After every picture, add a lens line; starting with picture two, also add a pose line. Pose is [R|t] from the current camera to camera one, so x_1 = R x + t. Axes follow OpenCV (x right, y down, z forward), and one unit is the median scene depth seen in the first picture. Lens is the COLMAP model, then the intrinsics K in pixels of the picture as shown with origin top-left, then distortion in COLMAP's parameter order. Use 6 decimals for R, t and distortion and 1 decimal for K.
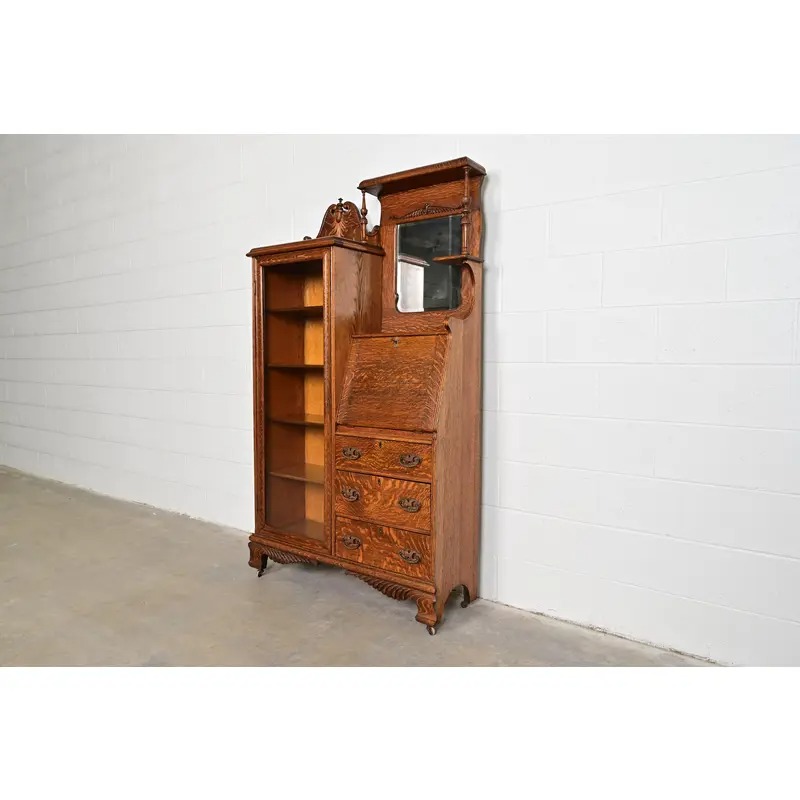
lens RADIAL K [[592.5, 0, 400.0], [0, 592.5, 400.0], [0, 0, 1]] dist [0.001096, 0.002710]
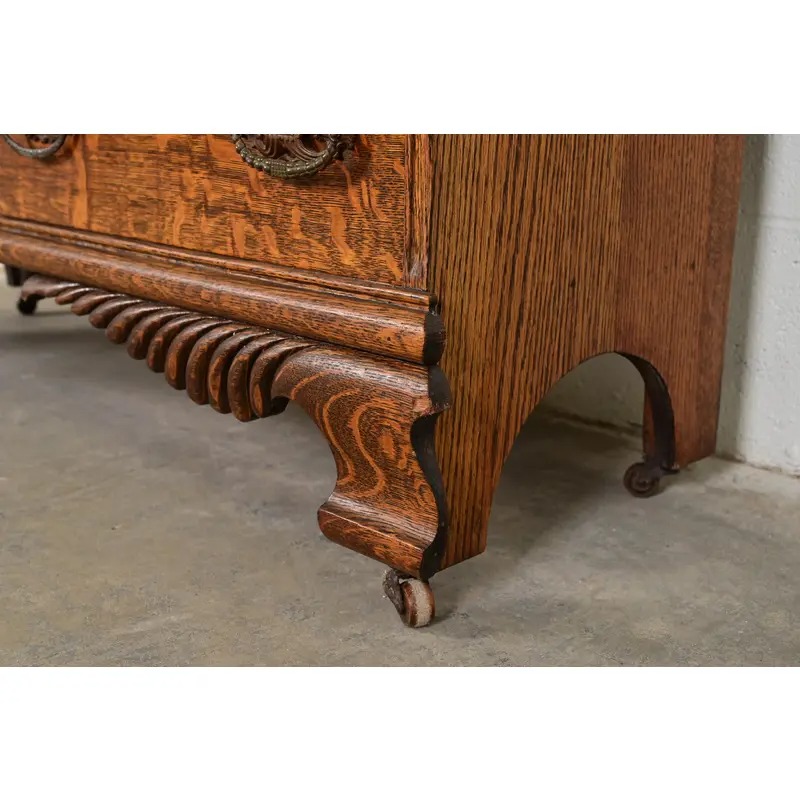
lens RADIAL K [[1214.5, 0, 400.0], [0, 1214.5, 400.0], [0, 0, 1]] dist [-0.003983, -0.004766]
pose [[0.989409, 0.041656, -0.139052, 0.088277], [-0.013071, 0.979615, 0.200456, 0.257334], [0.144567, -0.196516, 0.969784, 0.658167]]
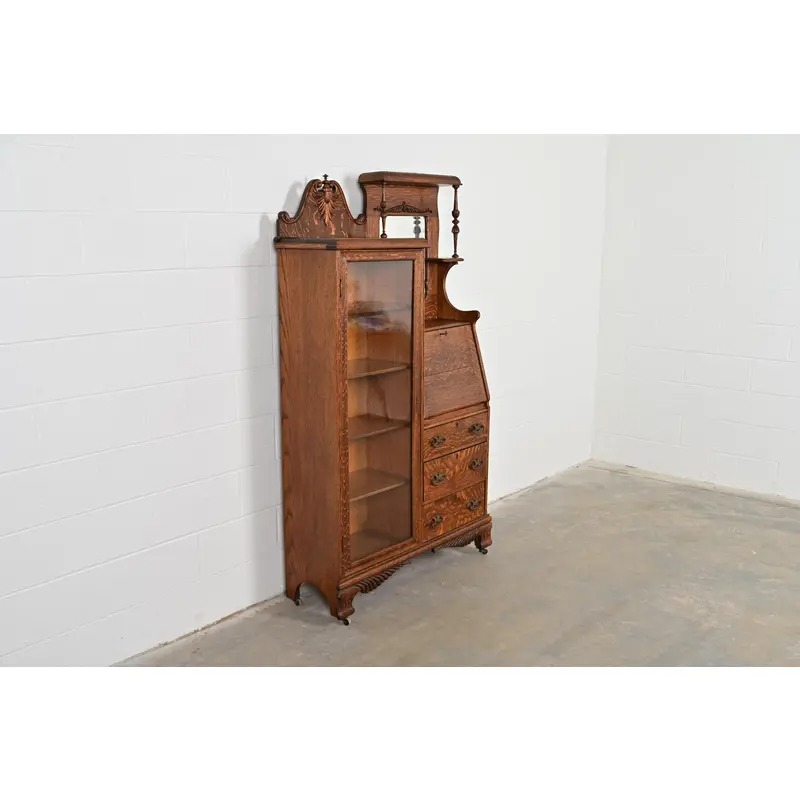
lens RADIAL K [[852.3, 0, 400.0], [0, 852.3, 400.0], [0, 0, 1]] dist [0.006404, -0.000644]
pose [[0.059657, -0.206054, 0.976720, -1.636429], [0.072466, 0.976775, 0.201640, -0.311871], [-0.995585, 0.058750, 0.073203, 0.974901]]
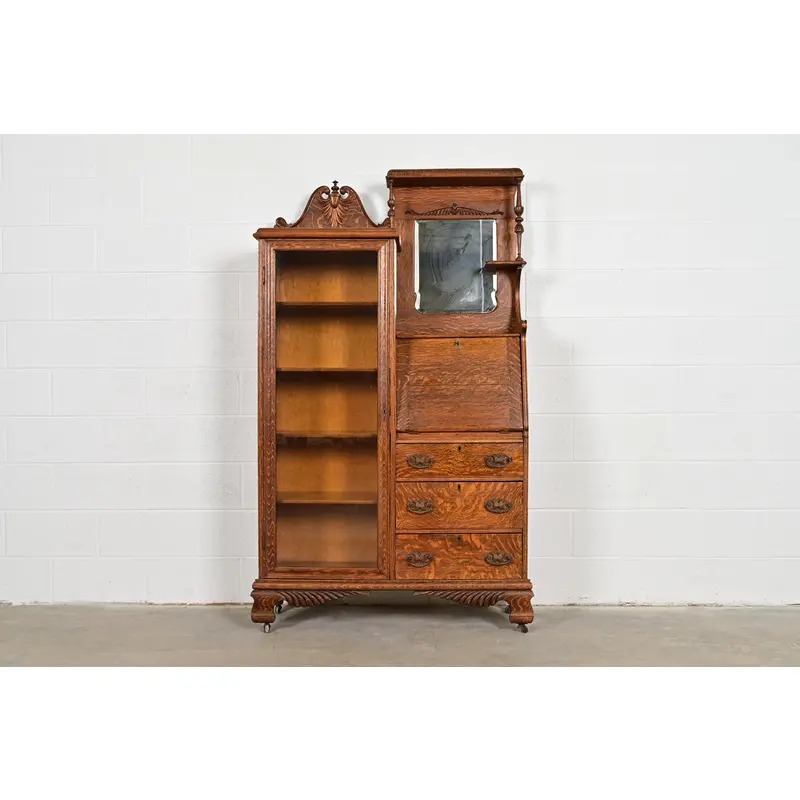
lens RADIAL K [[852.3, 0, 400.0], [0, 852.3, 400.0], [0, 0, 1]] dist [0.006404, -0.000644]
pose [[0.812991, -0.014357, 0.582100, -0.907487], [0.048829, 0.997856, -0.043585, 0.051550], [-0.580226, 0.063858, 0.811948, -0.074302]]
